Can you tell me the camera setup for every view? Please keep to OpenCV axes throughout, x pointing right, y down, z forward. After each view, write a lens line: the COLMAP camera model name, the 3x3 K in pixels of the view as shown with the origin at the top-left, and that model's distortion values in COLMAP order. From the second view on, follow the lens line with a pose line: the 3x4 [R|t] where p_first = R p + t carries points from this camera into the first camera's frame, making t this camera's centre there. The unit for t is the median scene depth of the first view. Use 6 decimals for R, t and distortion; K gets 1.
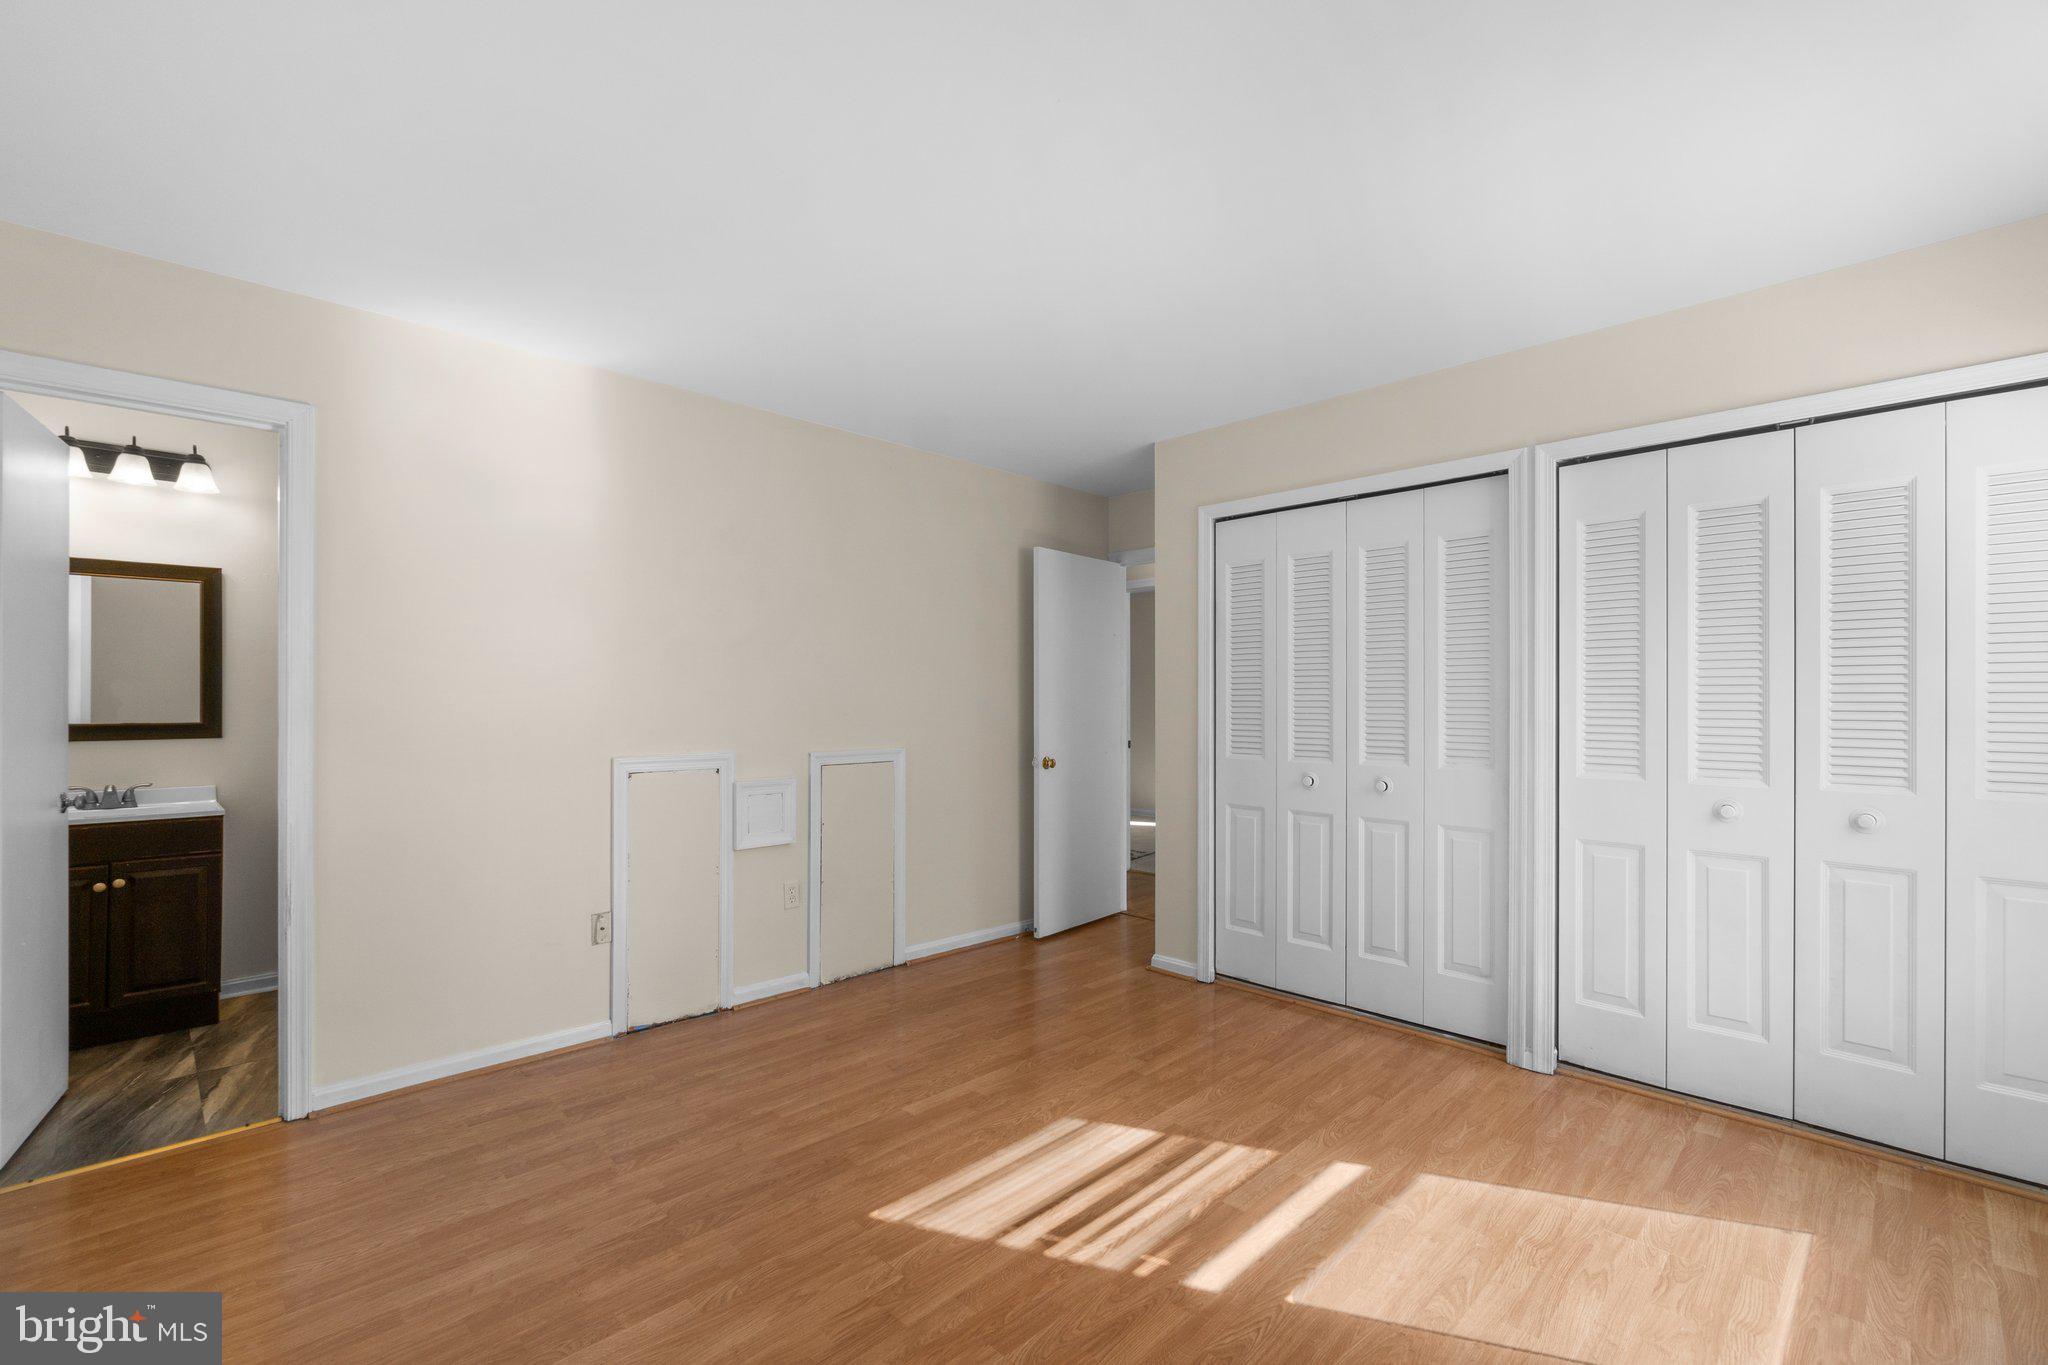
lens RADIAL K [[887.1, 0, 1033.4], [0, 887.1, 696.5], [0, 0, 1]] dist [-0.003028, 0.000752]
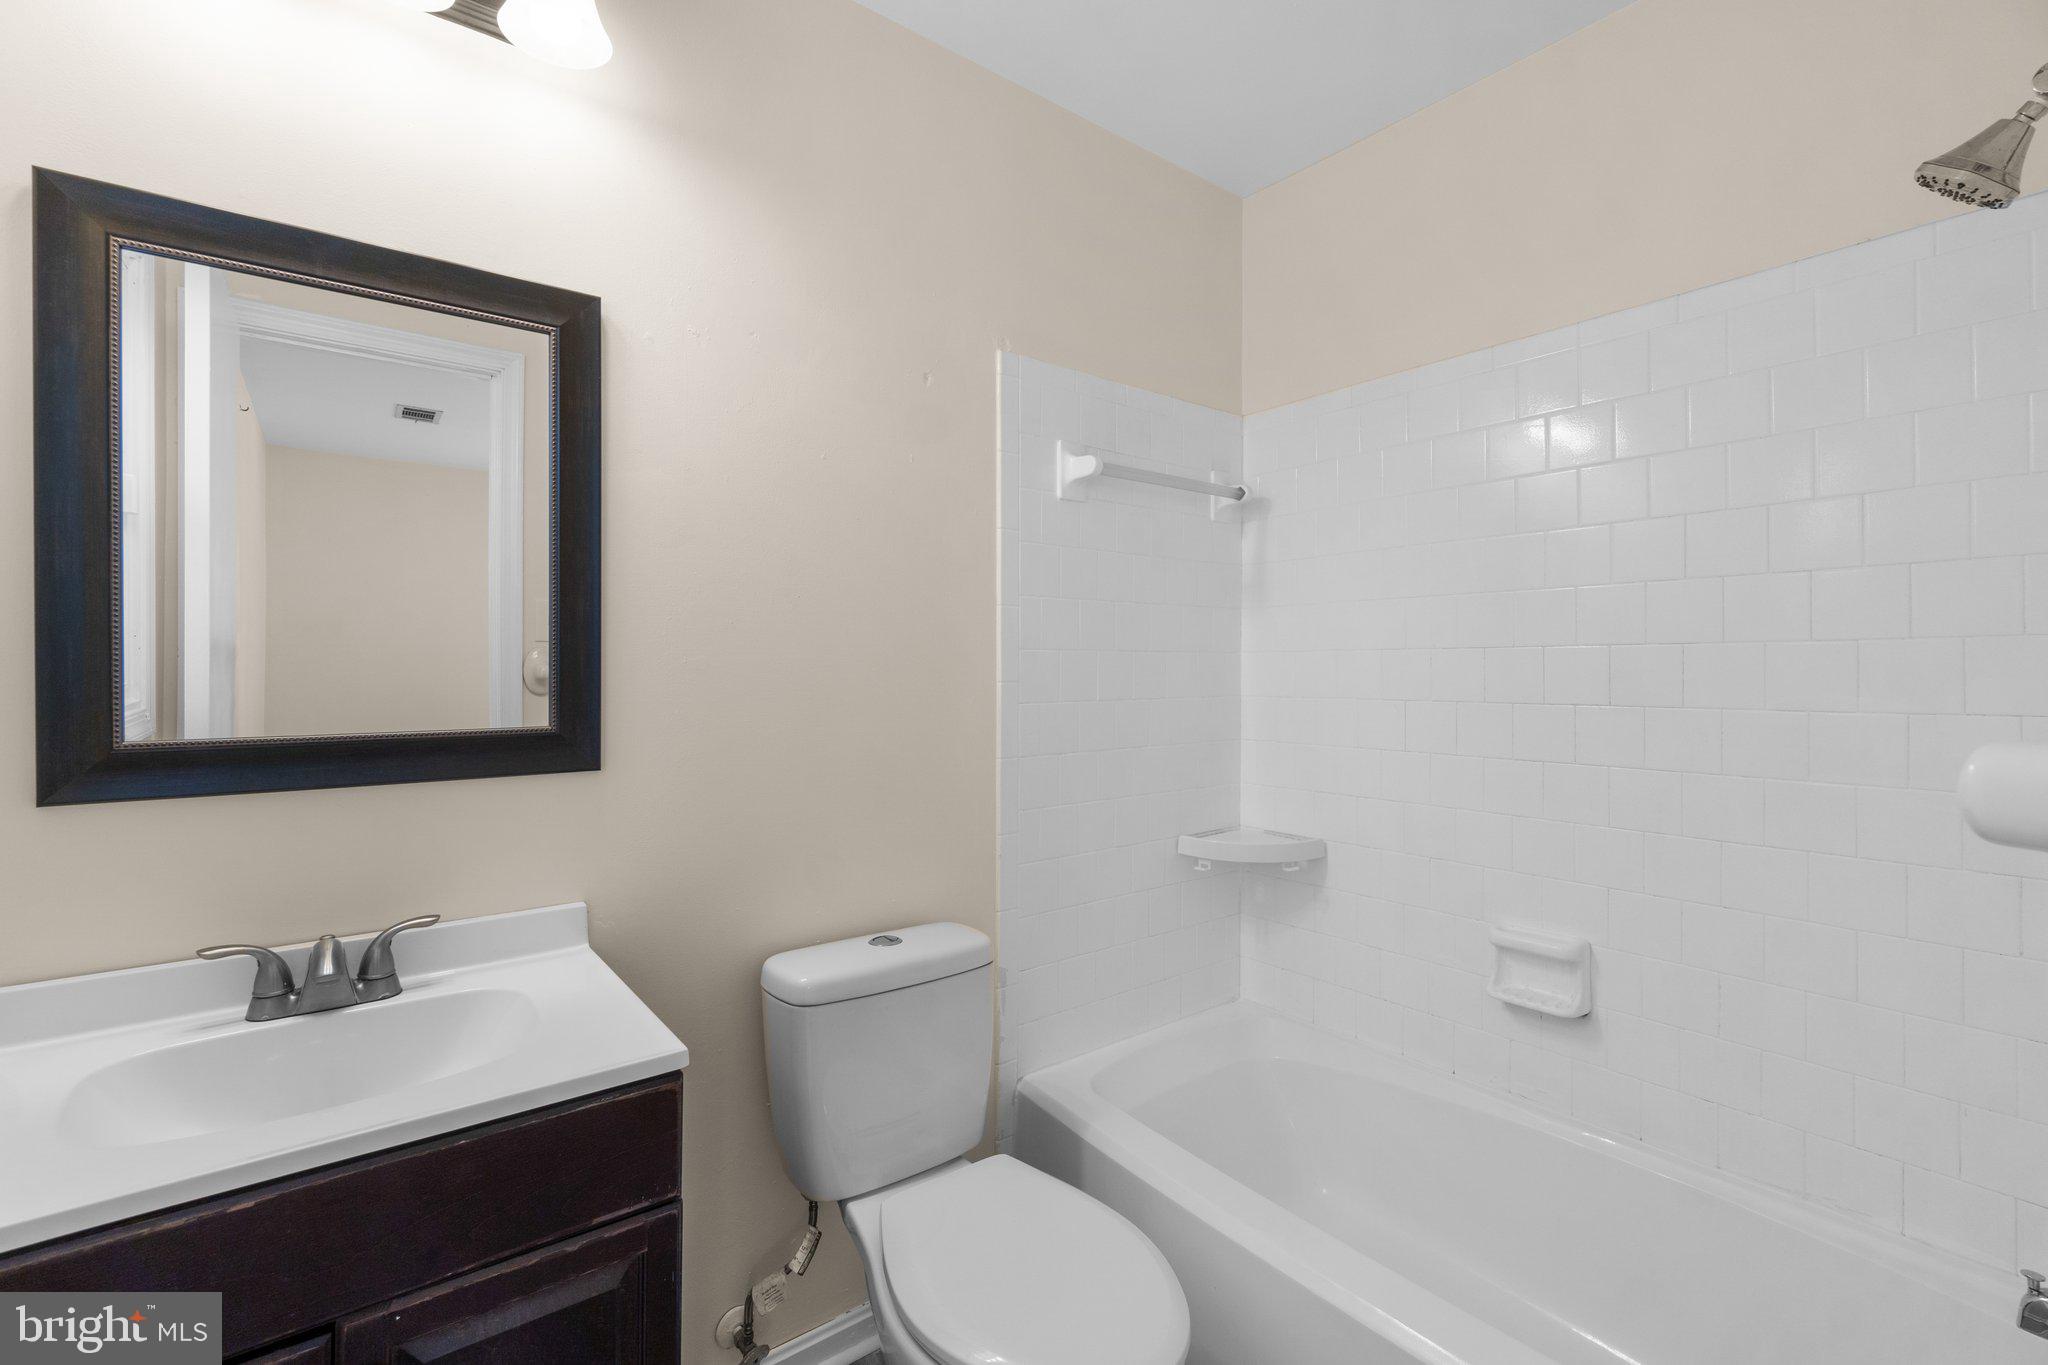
lens RADIAL K [[887.1, 0, 1036.2], [0, 887.1, 676.2], [0, 0, 1]] dist [-0.003028, 0.000752]
pose [[0.992399, 0.005684, -0.122931, -0.741919], [-0.004619, 0.999949, 0.008946, 0.004481], [0.122976, -0.008311, 0.992375, 0.706942]]
